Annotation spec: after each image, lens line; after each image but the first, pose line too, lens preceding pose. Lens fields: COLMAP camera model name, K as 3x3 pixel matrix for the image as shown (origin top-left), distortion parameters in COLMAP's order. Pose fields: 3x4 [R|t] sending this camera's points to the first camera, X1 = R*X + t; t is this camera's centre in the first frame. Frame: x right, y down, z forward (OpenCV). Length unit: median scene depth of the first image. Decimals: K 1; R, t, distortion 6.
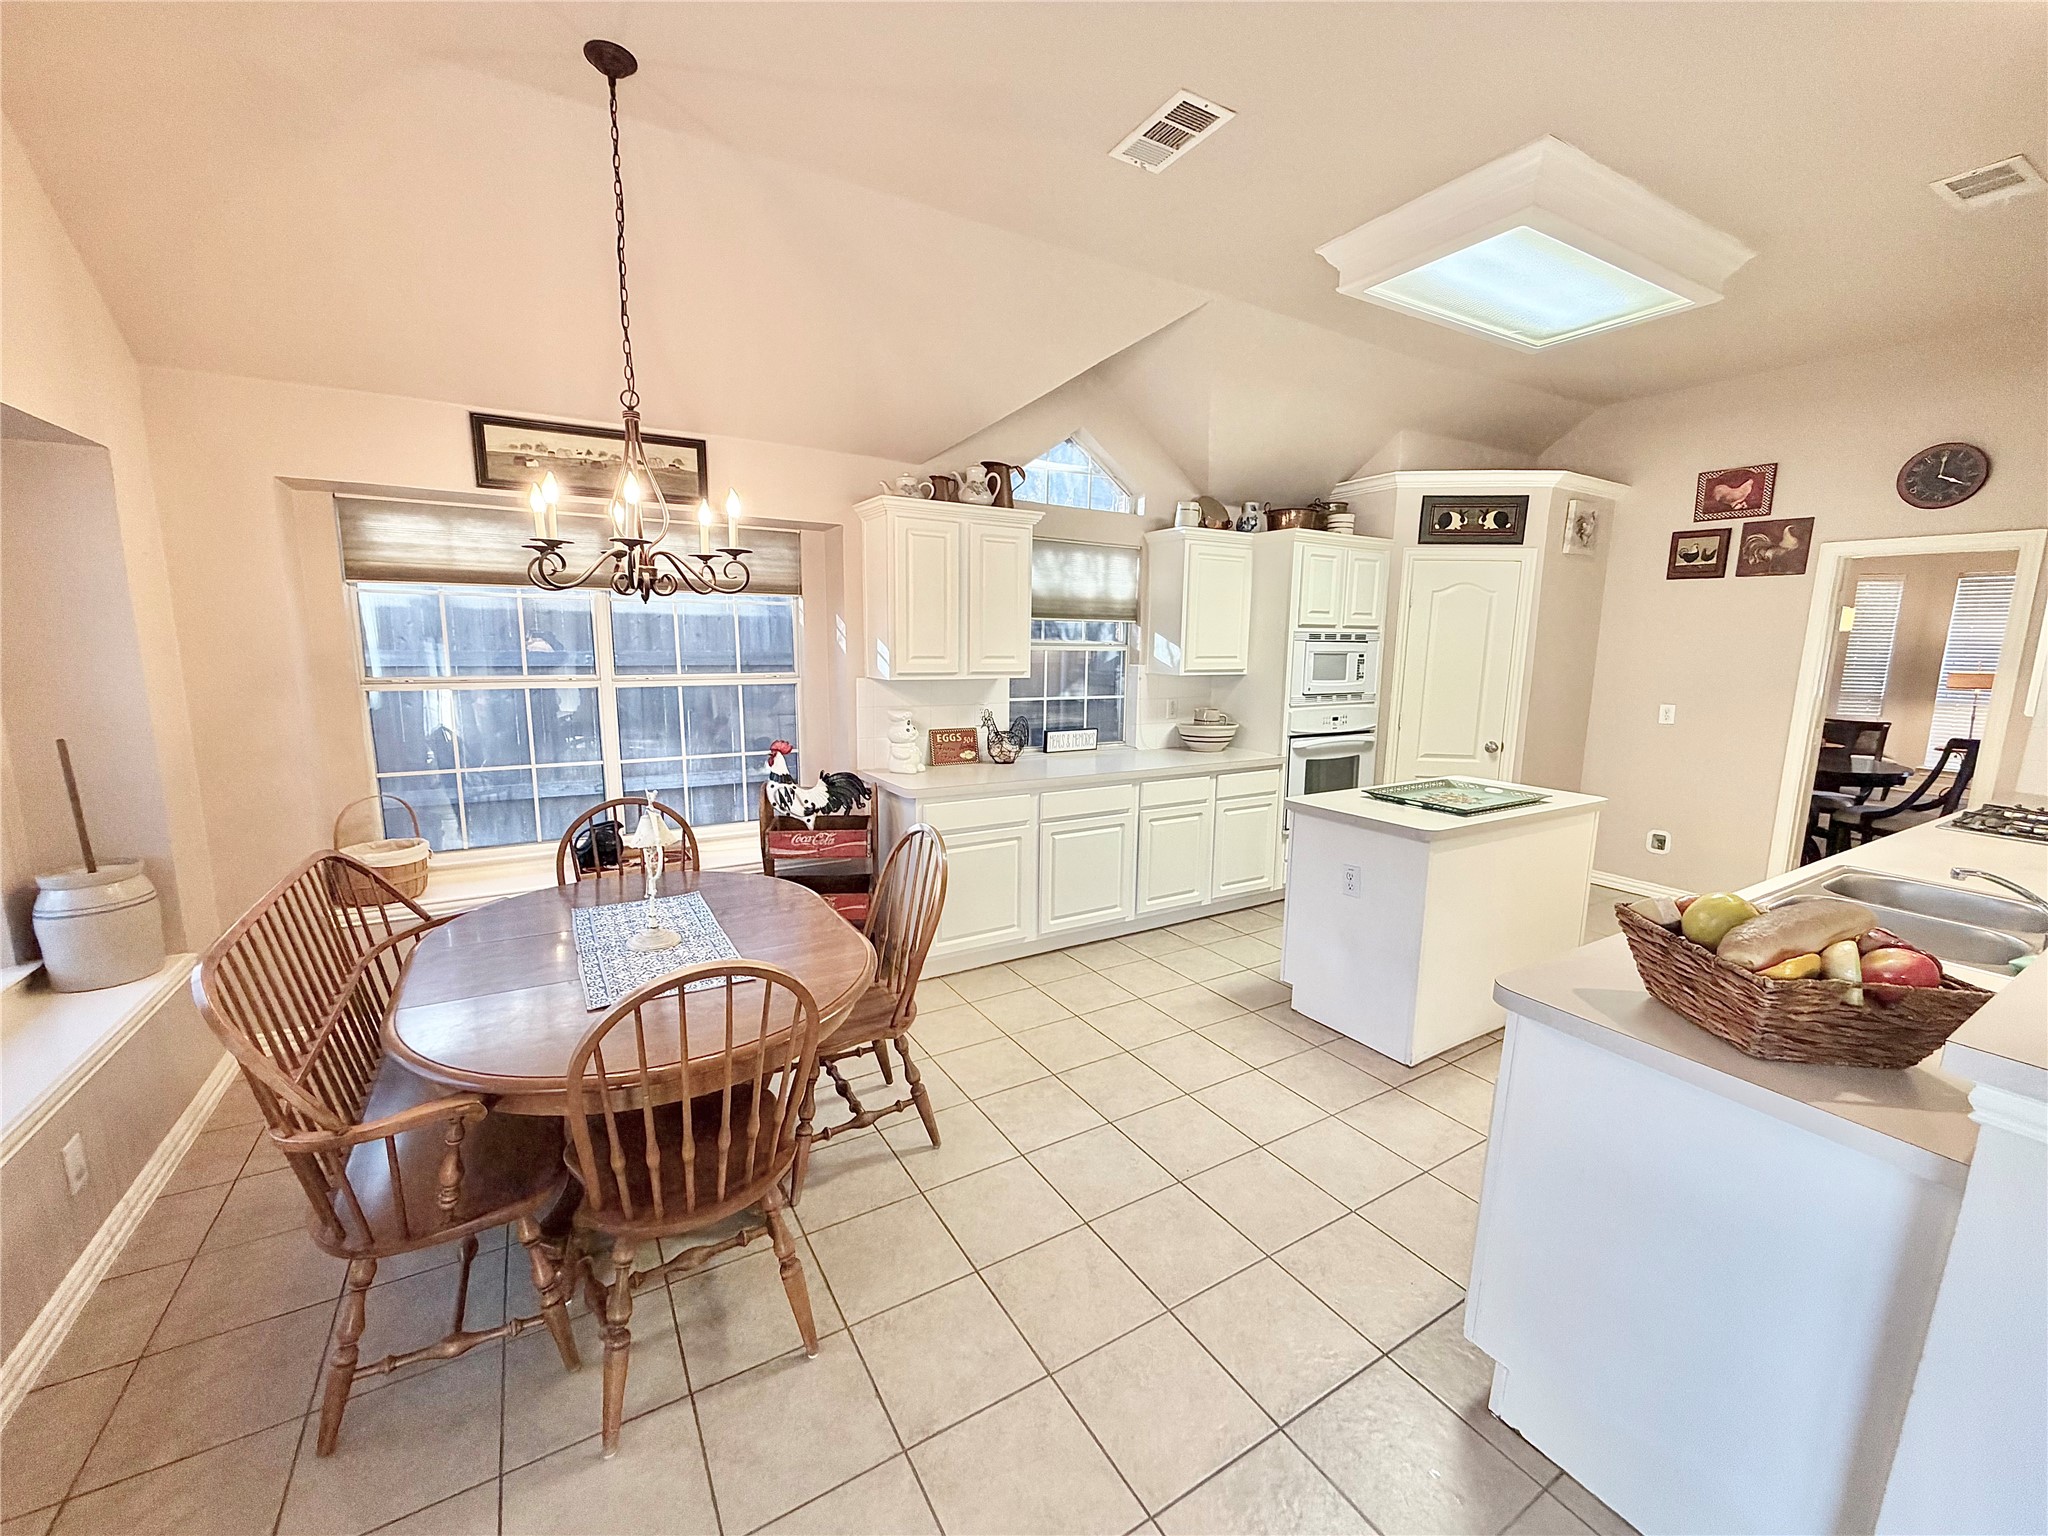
lens RADIAL K [[812.3, 0, 1021.2], [0, 812.3, 764.7], [0, 0, 1]] dist [-0.000791, 0.000178]
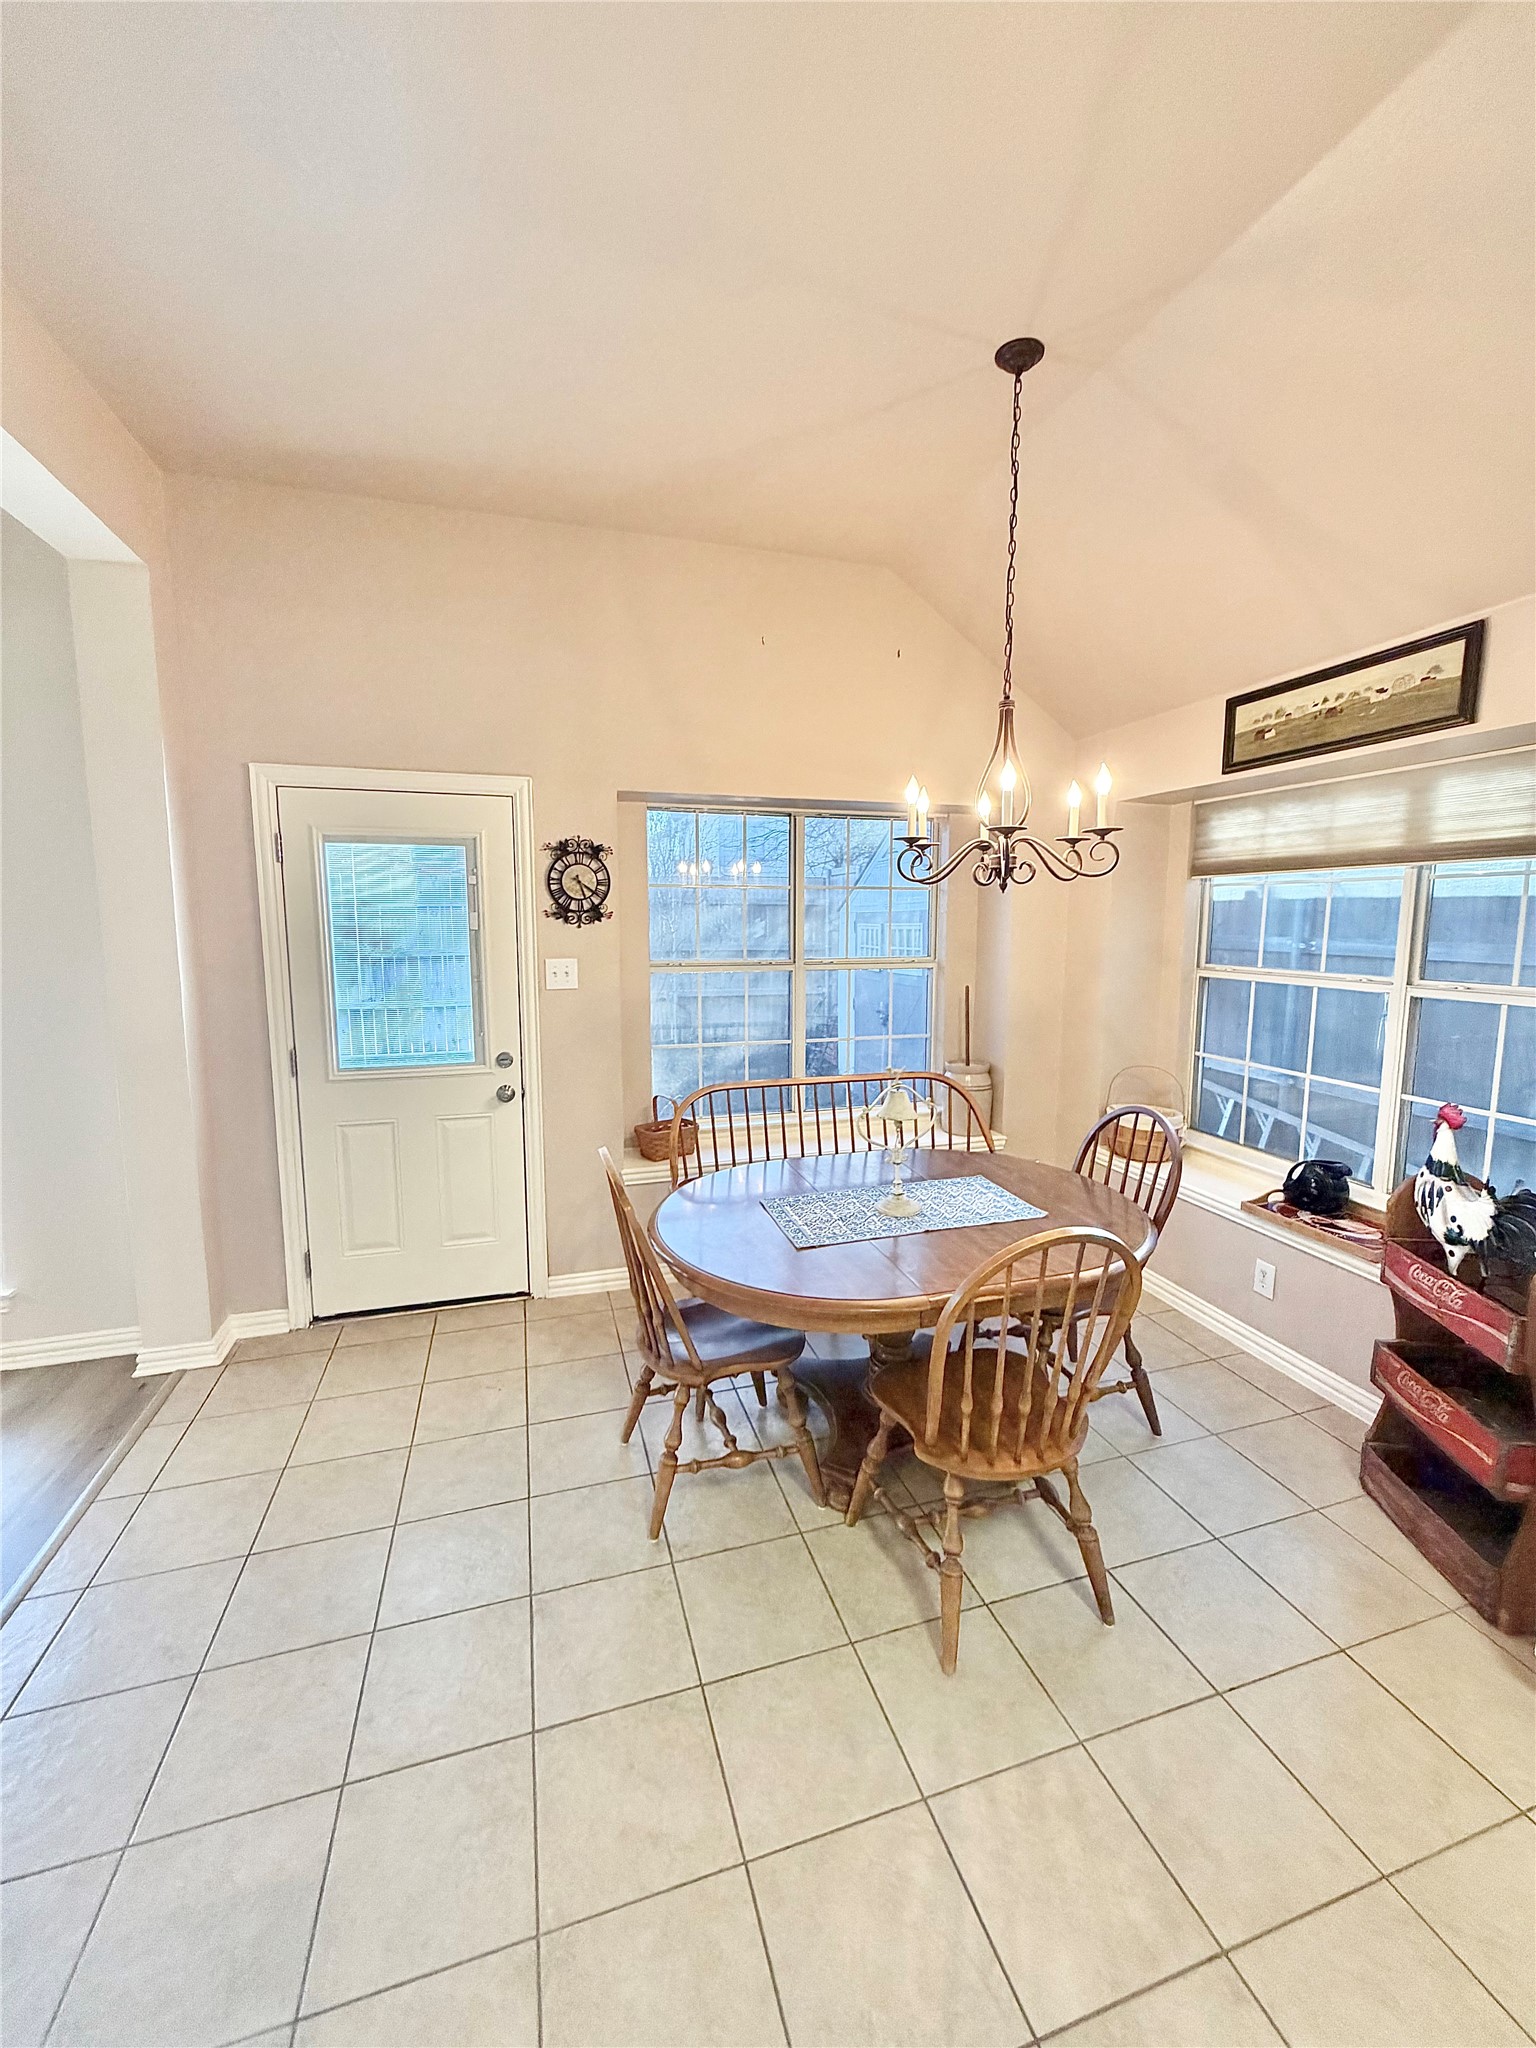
lens RADIAL K [[807.0, 0, 777.8], [0, 807.0, 1019.8], [0, 0, 1]] dist [-0.001575, -0.000129]
pose [[-0.233133, 0.112934, -0.965865, 0.335731], [-0.154828, 0.976253, 0.151520, -0.092397], [0.960040, 0.184868, -0.210111, 0.583852]]
